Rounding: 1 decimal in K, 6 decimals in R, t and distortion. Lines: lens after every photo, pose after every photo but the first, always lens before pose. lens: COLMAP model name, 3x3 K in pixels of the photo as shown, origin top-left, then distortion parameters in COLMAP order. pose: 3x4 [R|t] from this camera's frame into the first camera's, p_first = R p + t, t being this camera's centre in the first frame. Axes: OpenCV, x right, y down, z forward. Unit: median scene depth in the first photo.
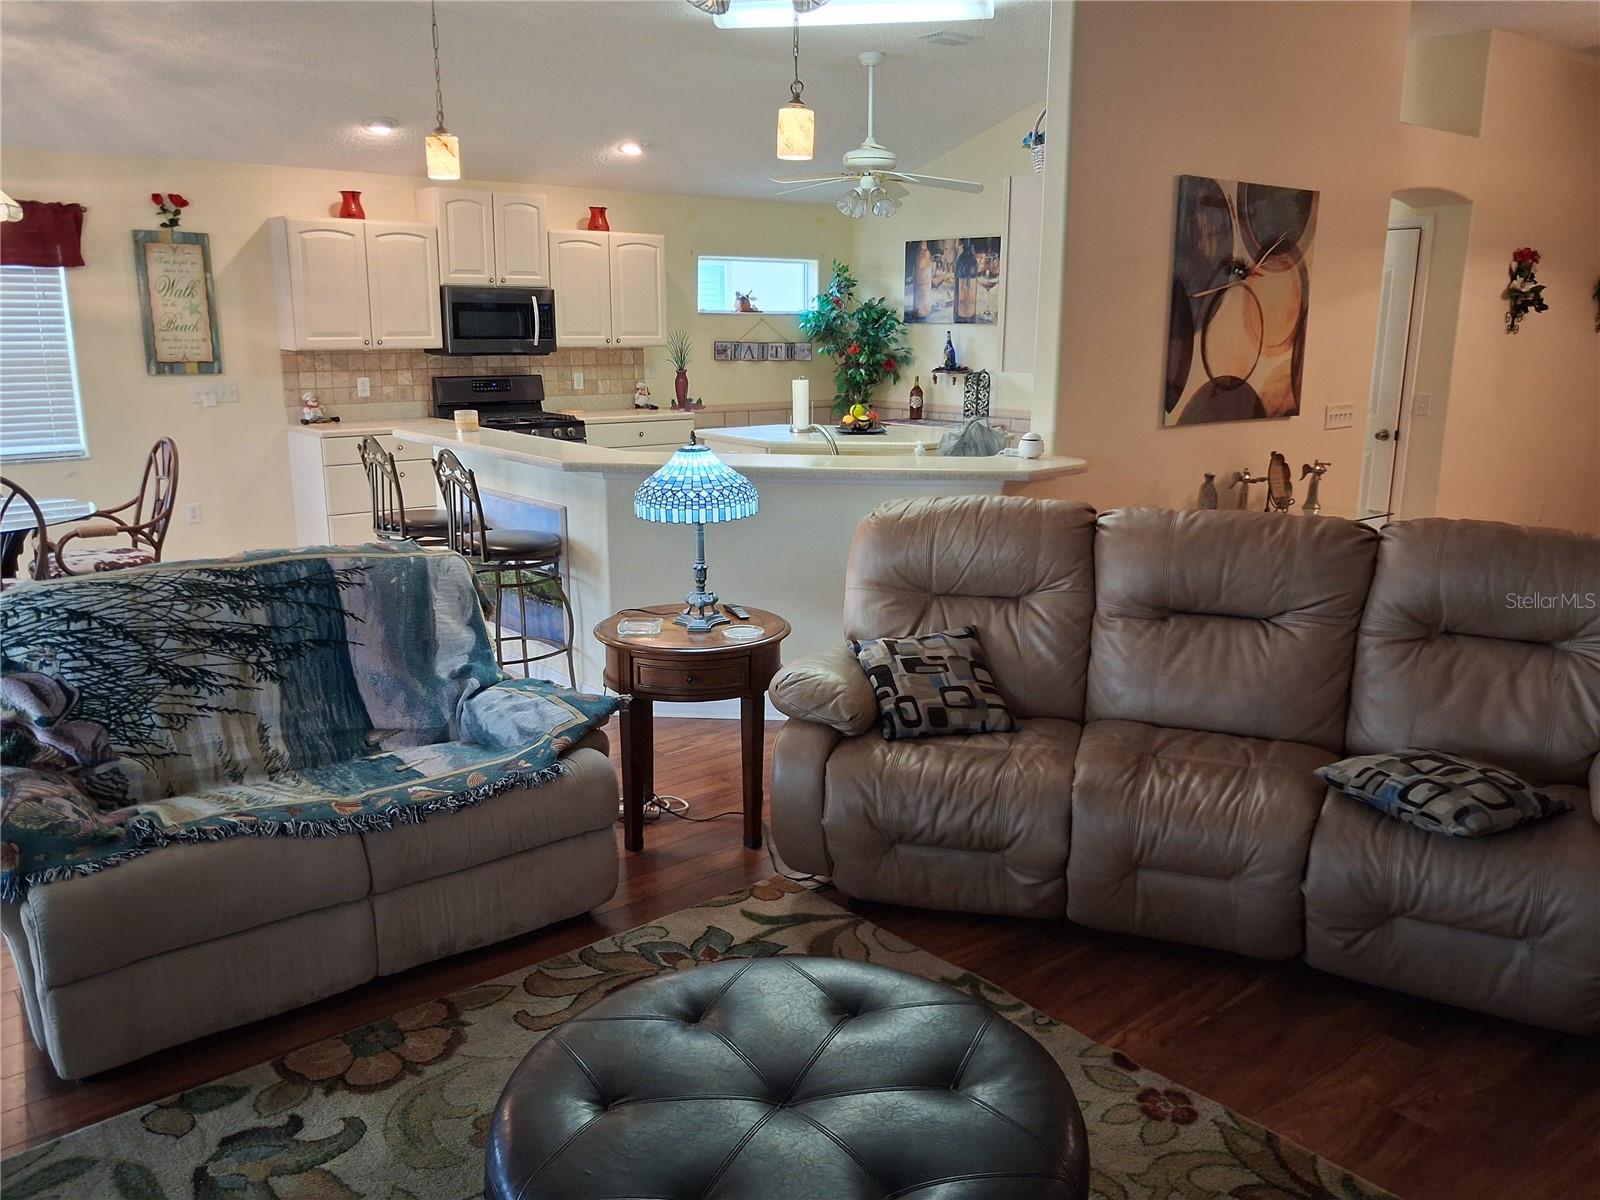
lens RADIAL K [[1259.9, 0, 785.9], [0, 1259.9, 609.5], [0, 0, 1]] dist [0.057505, -0.089447]
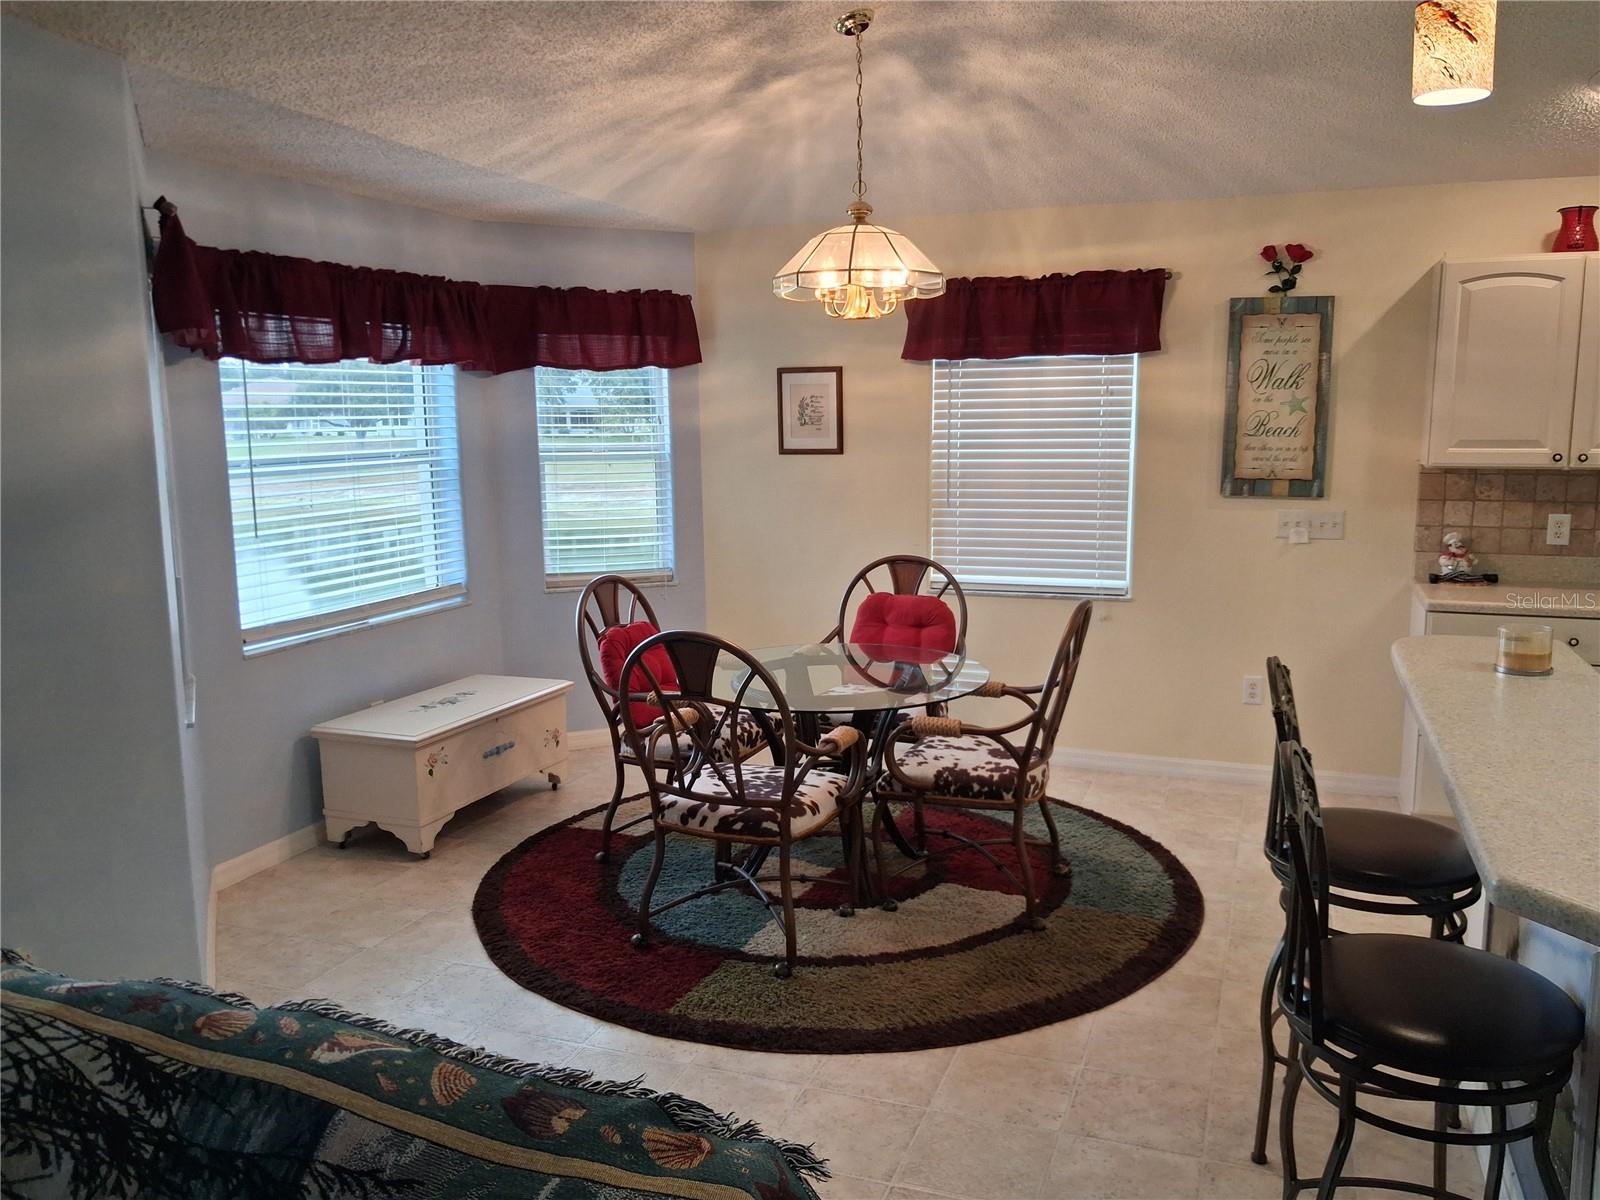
lens RADIAL K [[1259.9, 0, 821.0], [0, 1259.9, 594.6], [0, 0, 1]] dist [0.057505, -0.089447]
pose [[0.520978, 0.119518, -0.845161, -0.002359], [-0.184117, 0.982575, 0.025457, -0.104442], [0.833477, 0.142346, 0.533905, 0.427469]]
